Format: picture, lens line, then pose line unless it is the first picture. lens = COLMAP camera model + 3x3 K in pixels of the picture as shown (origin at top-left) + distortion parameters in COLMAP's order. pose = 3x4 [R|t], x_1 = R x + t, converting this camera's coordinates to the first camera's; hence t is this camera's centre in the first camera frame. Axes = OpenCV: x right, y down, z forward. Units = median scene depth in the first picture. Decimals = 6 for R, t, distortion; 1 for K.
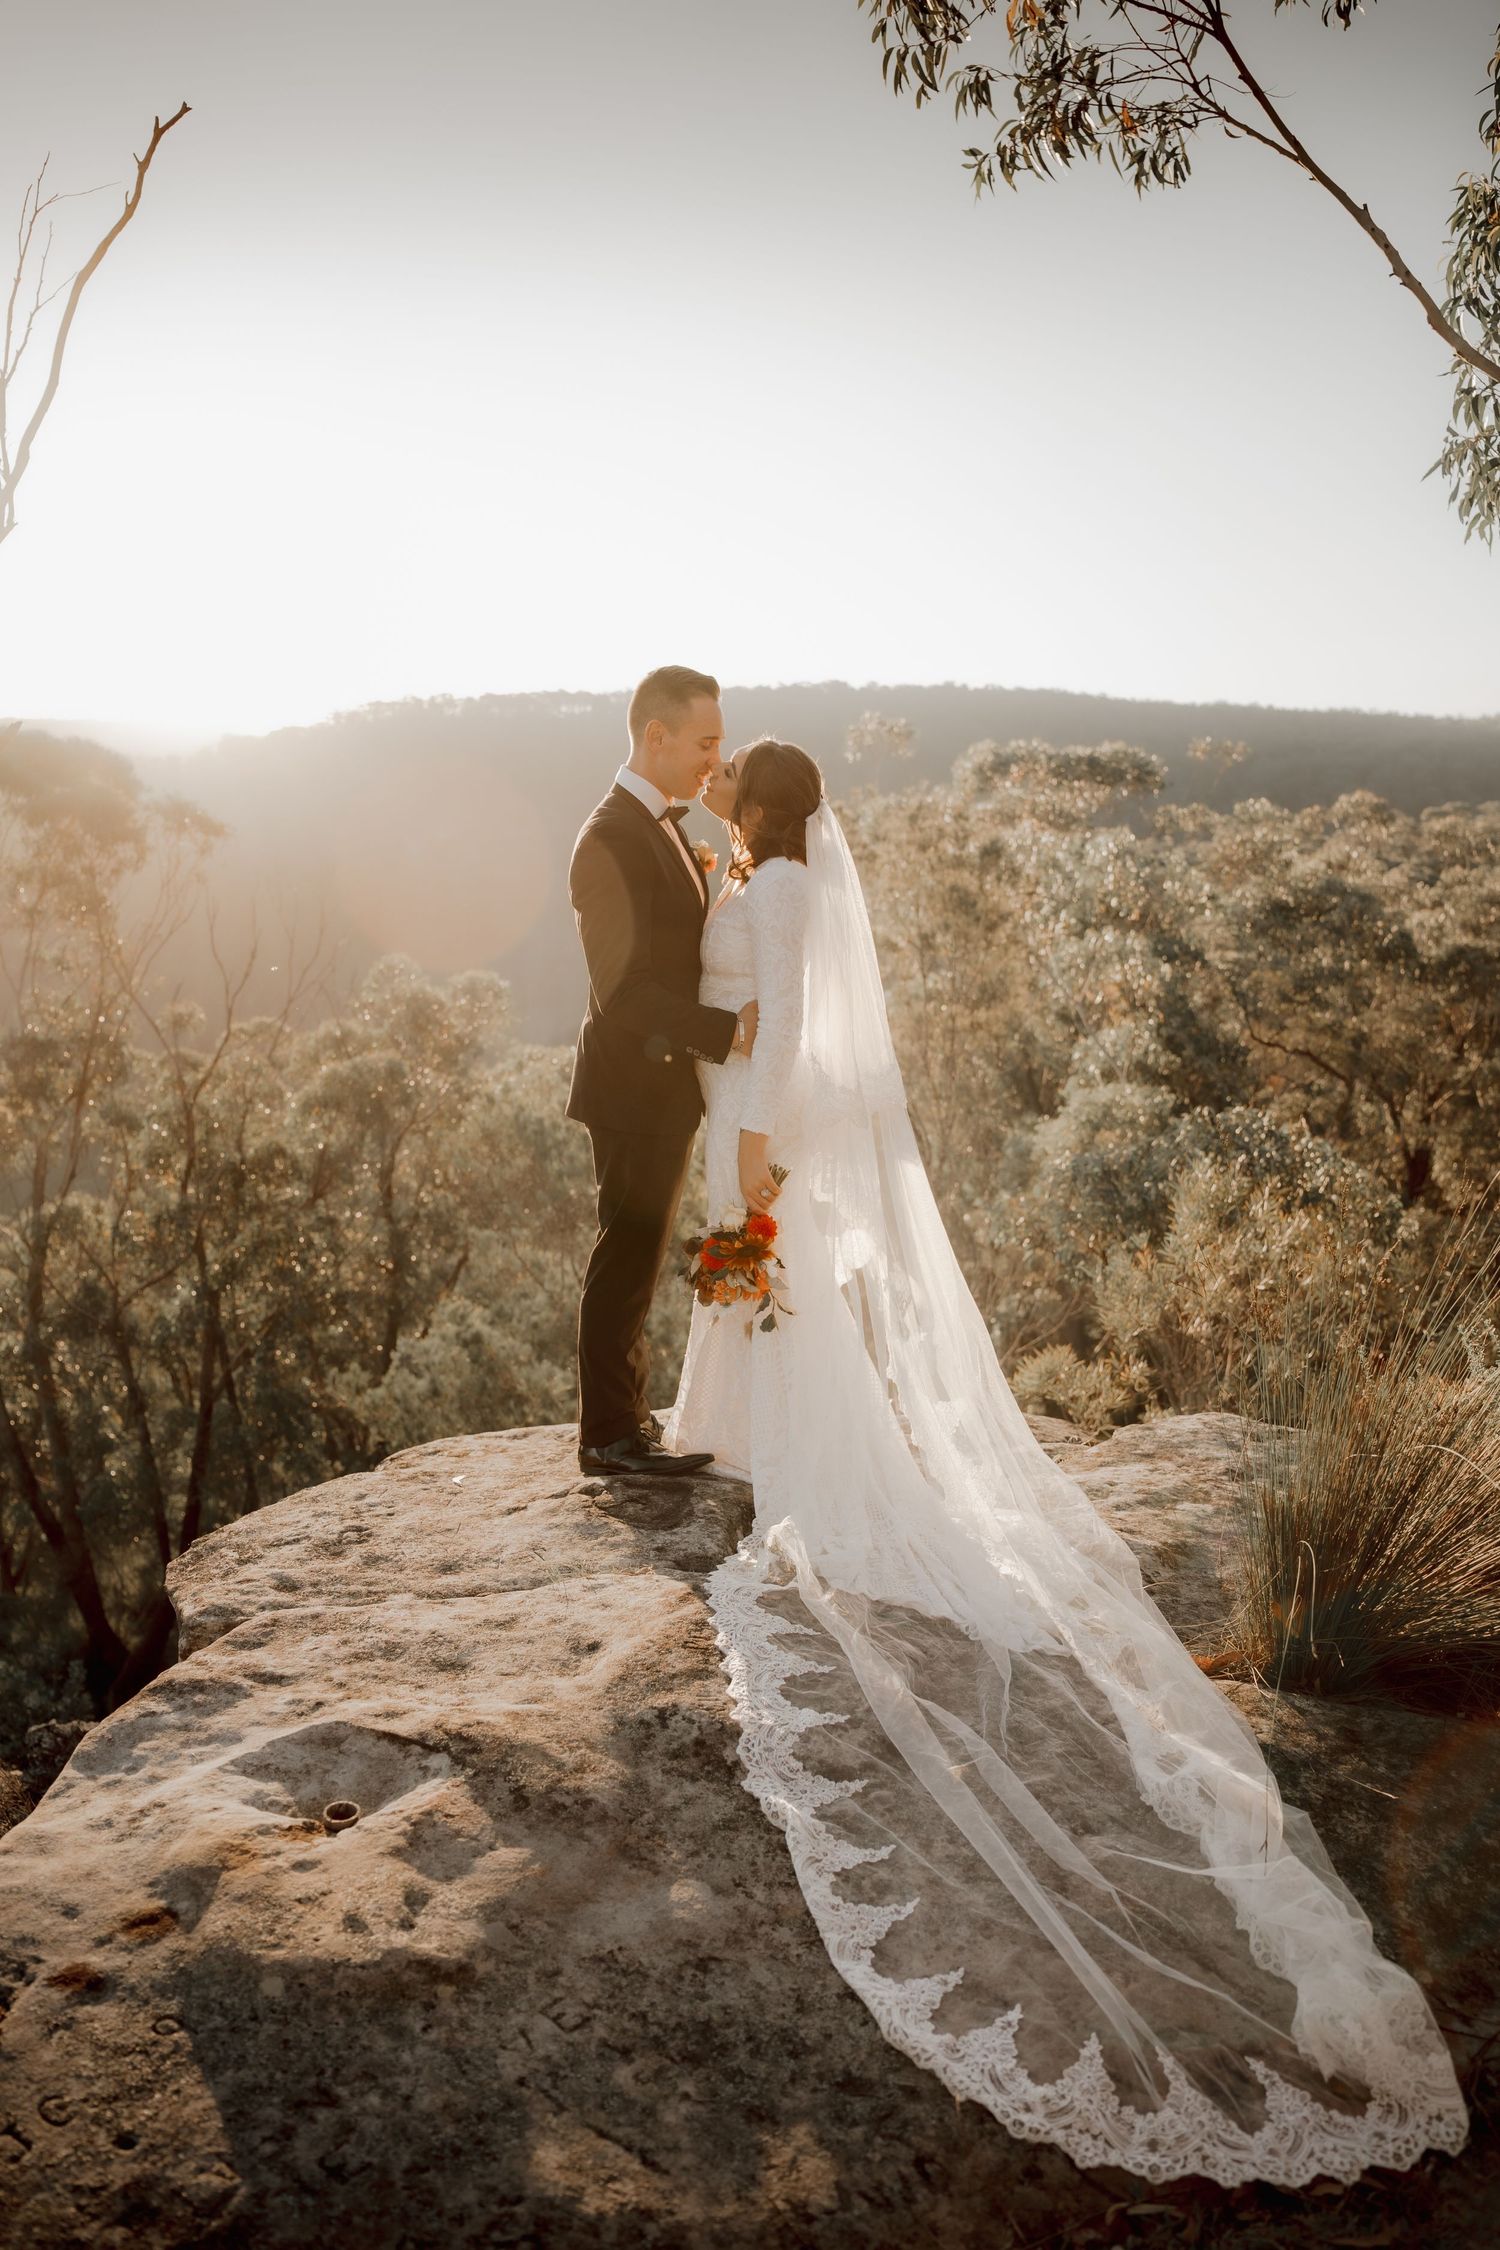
lens RADIAL K [[1807.1, 0, 739.6], [0, 1807.1, 1131.5], [0, 0, 1]] dist [-0.101664, 0.057922]
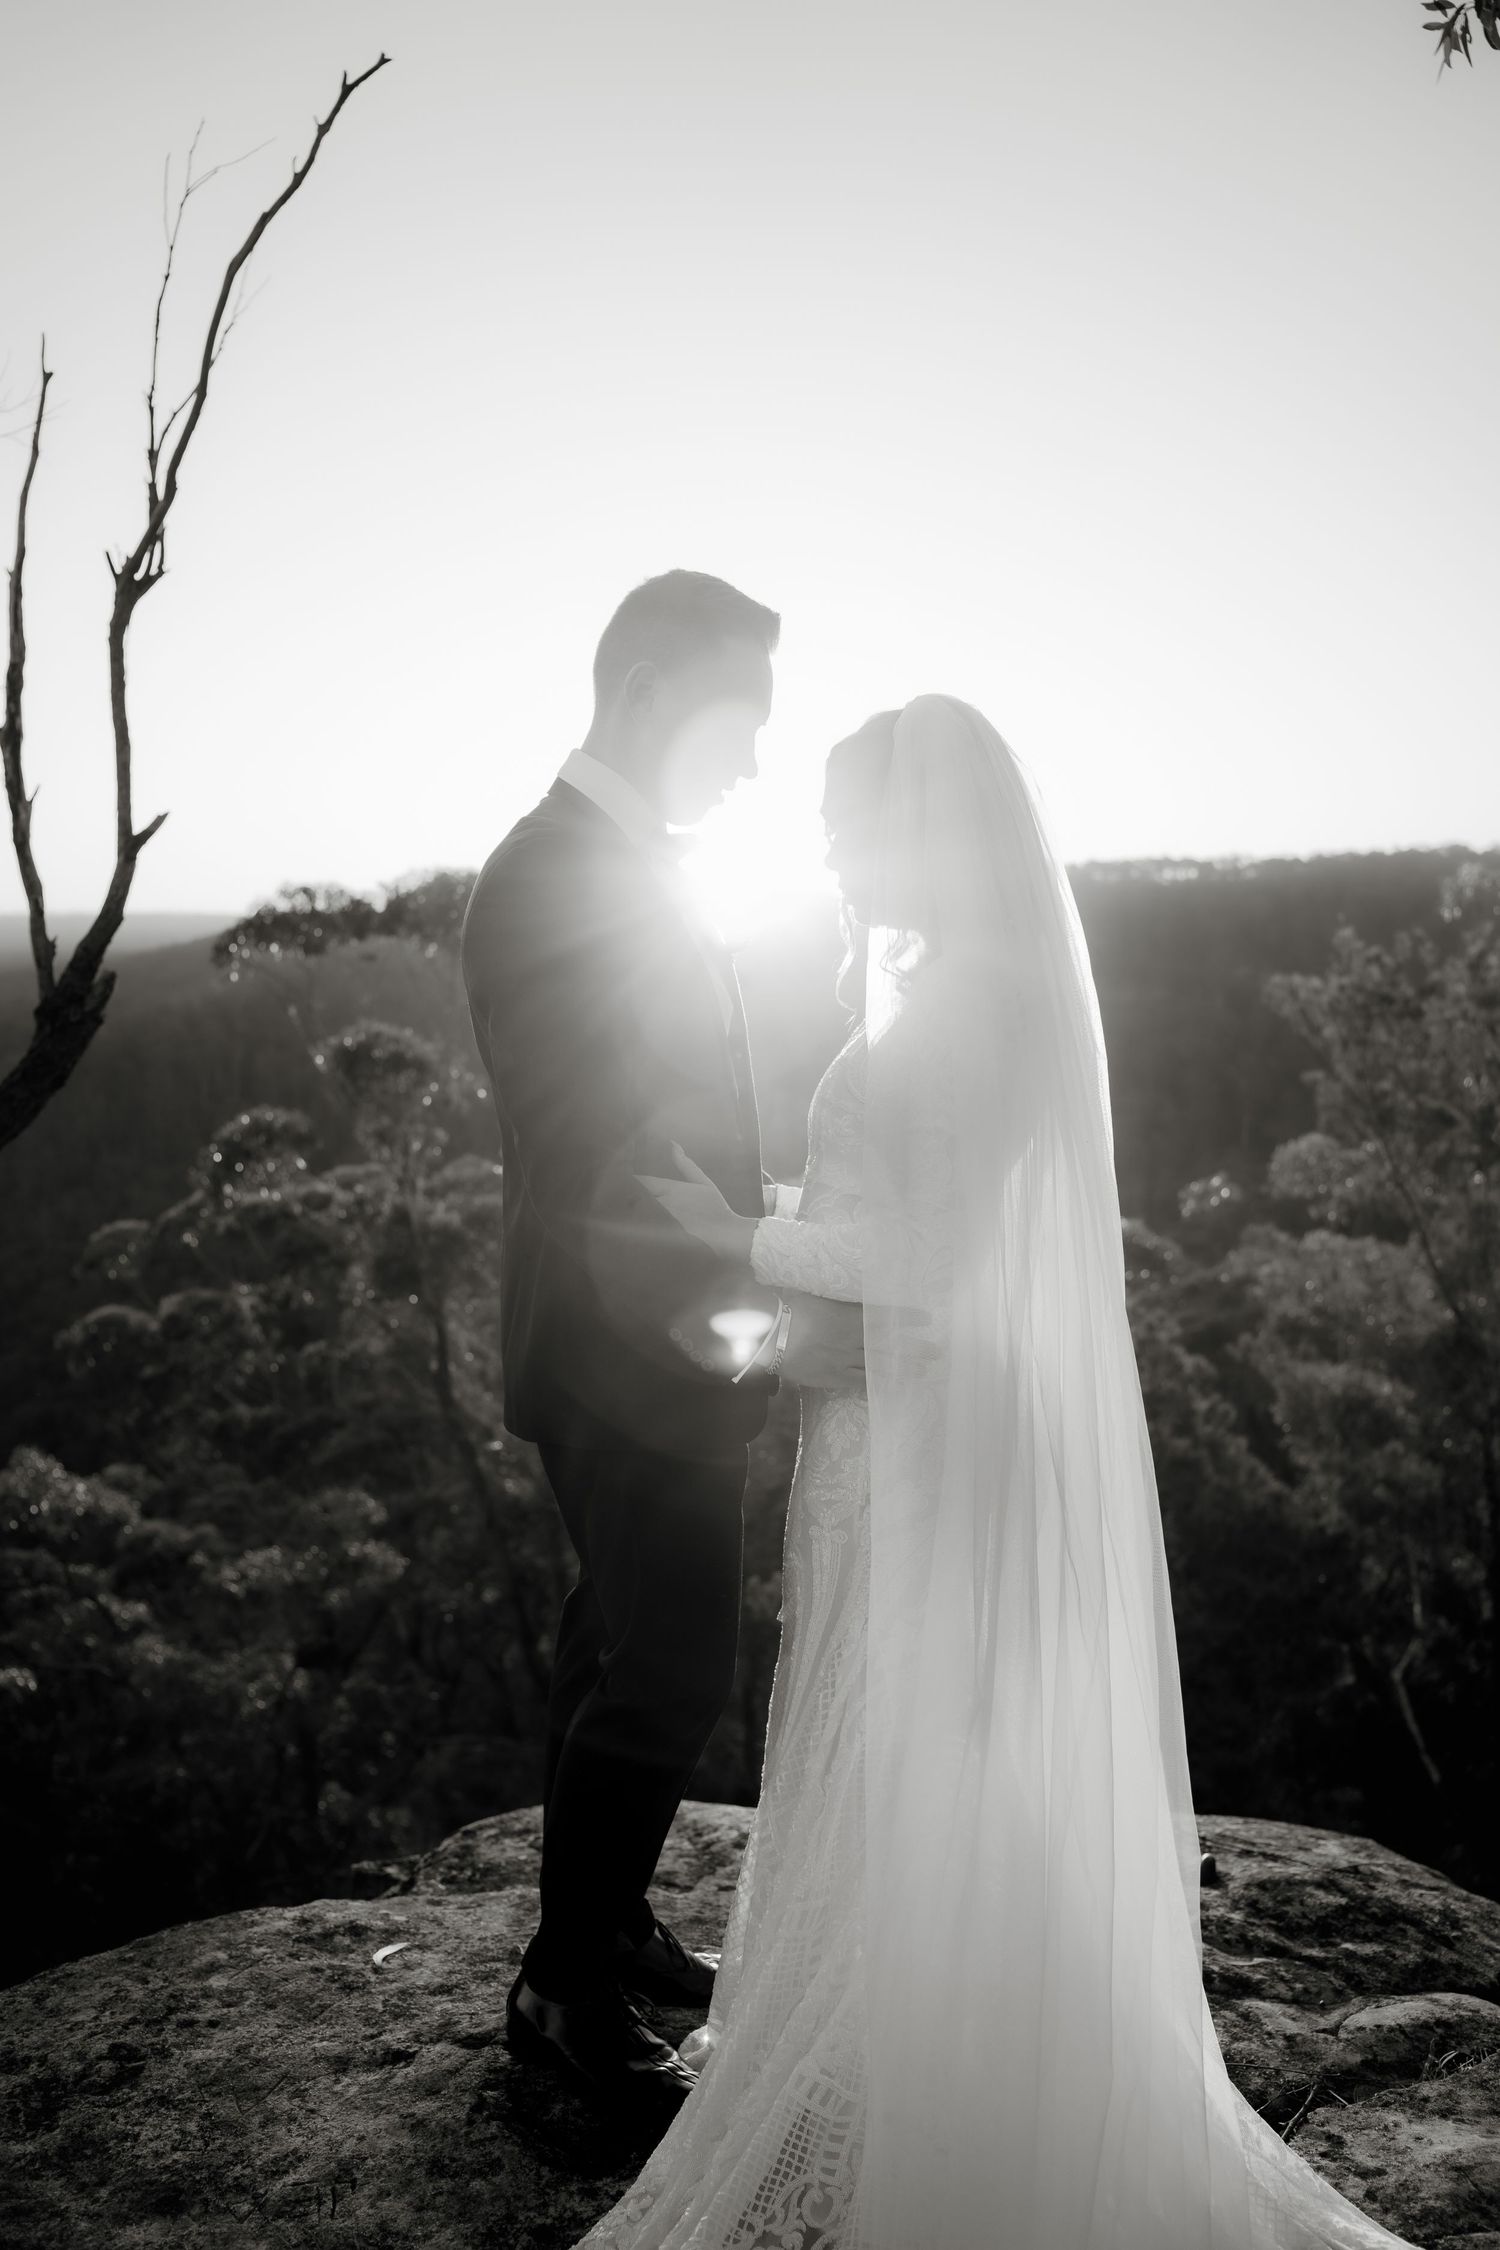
lens RADIAL K [[1807.1, 0, 733.2], [0, 1807.1, 1117.8], [0, 0, 1]] dist [-0.101664, 0.057922]
pose [[0.945614, 0.025927, -0.324255, 0.040339], [-0.057422, 0.994469, -0.087943, -0.012583], [0.320181, 0.101780, 0.941873, 0.117779]]
